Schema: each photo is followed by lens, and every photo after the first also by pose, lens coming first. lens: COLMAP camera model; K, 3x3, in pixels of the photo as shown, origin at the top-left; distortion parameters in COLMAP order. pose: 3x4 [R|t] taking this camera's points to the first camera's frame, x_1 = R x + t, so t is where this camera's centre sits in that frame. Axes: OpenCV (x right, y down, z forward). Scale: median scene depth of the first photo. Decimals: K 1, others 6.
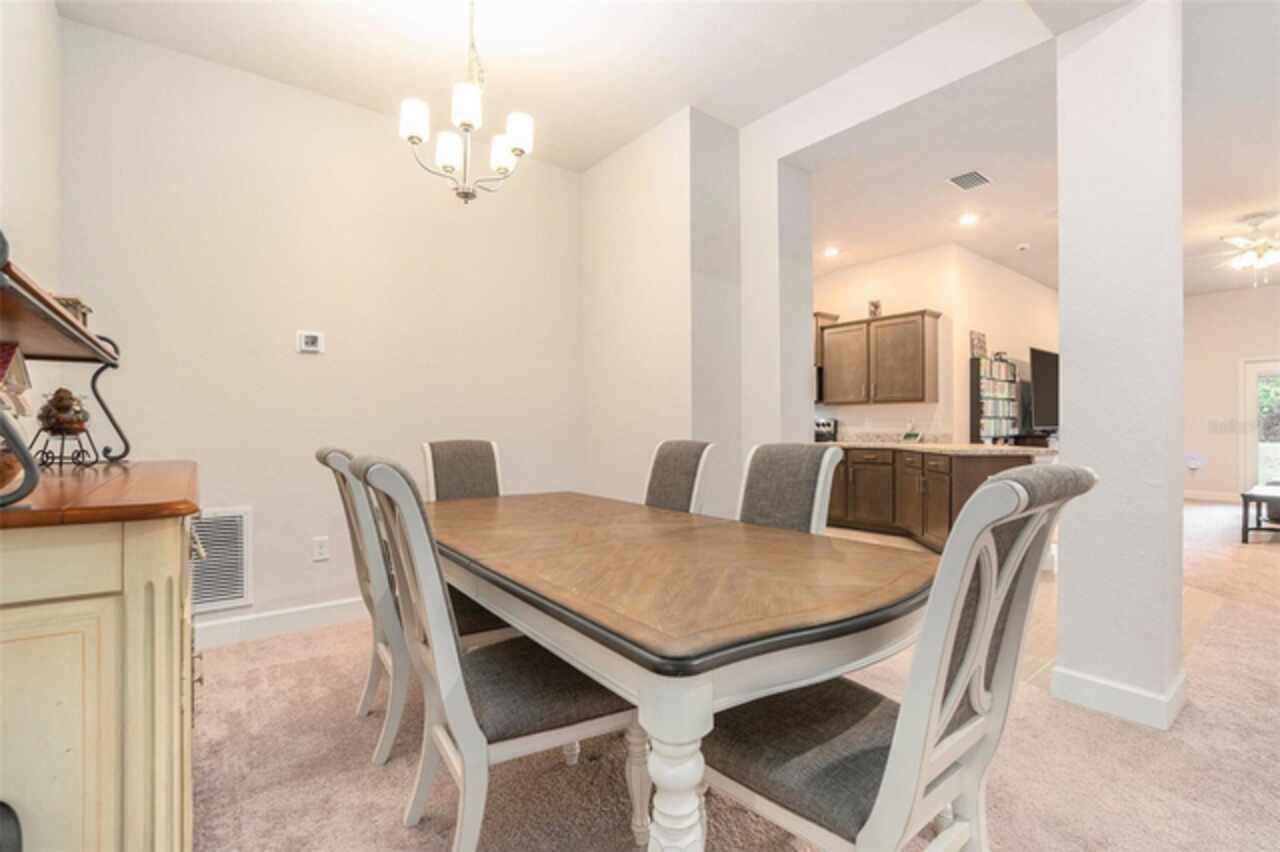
lens RADIAL K [[580.5, 0, 643.8], [0, 580.5, 424.9], [0, 0, 1]] dist [-0.025284, -0.000226]
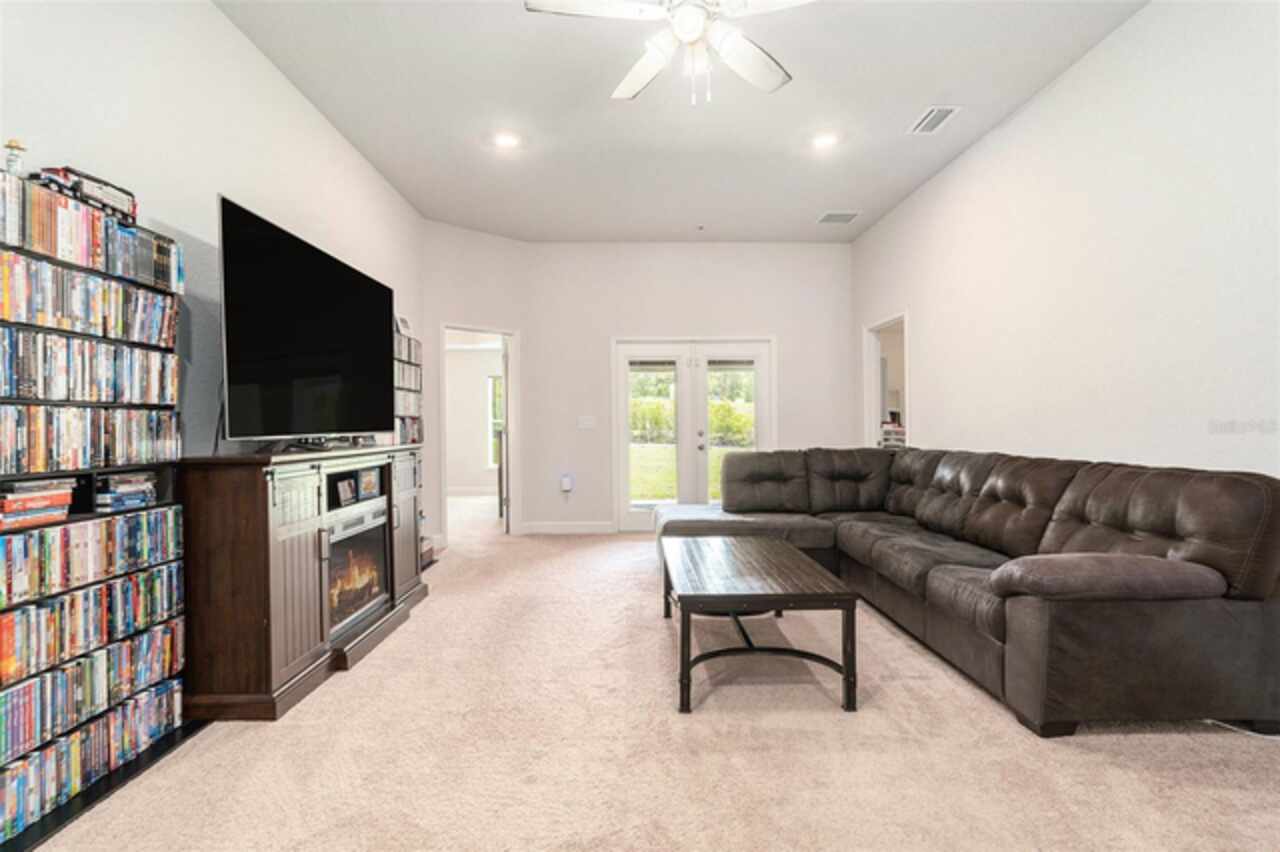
lens RADIAL K [[620.9, 0, 641.3], [0, 620.9, 426.9], [0, 0, 1]] dist [0.000102, -0.000020]
pose [[0.613724, -0.006134, 0.789497, 0.534497], [0.006793, 0.999974, 0.002488, 0.000347], [-0.789492, 0.003836, 0.613749, 0.576636]]
